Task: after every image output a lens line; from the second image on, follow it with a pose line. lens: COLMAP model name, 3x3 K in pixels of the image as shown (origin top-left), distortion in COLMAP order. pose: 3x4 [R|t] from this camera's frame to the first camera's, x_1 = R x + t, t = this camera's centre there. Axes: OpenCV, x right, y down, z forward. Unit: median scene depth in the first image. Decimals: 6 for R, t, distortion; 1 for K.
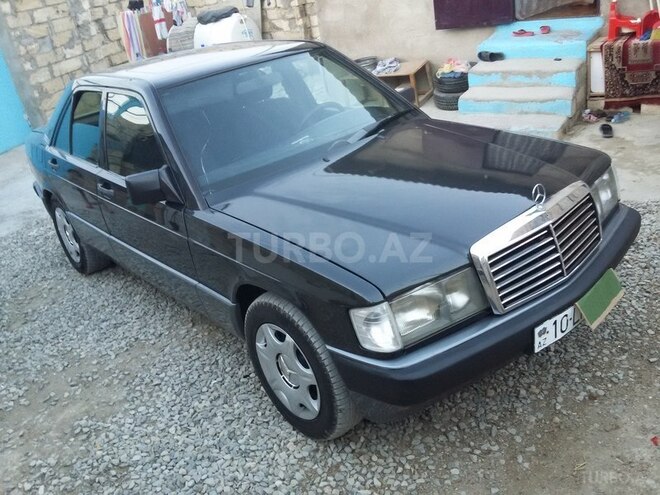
lens RADIAL K [[618.0, 0, 330.0], [0, 618.0, 247.5], [0, 0, 1]] dist [0.081722, -0.166350]
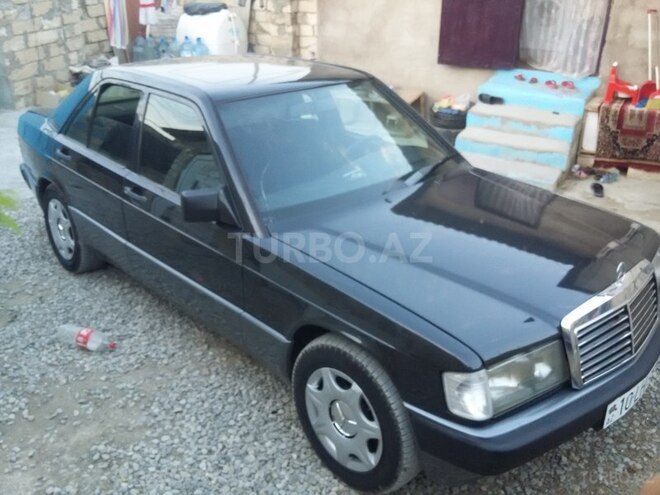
lens RADIAL K [[628.7, 0, 346.0], [0, 628.7, 246.0], [0, 0, 1]] dist [0.069135, -0.162536]
pose [[0.985632, 0.123468, 0.115263, -0.168312], [-0.121160, 0.992270, -0.026844, -0.033454], [-0.117686, 0.012493, 0.992972, 0.017102]]
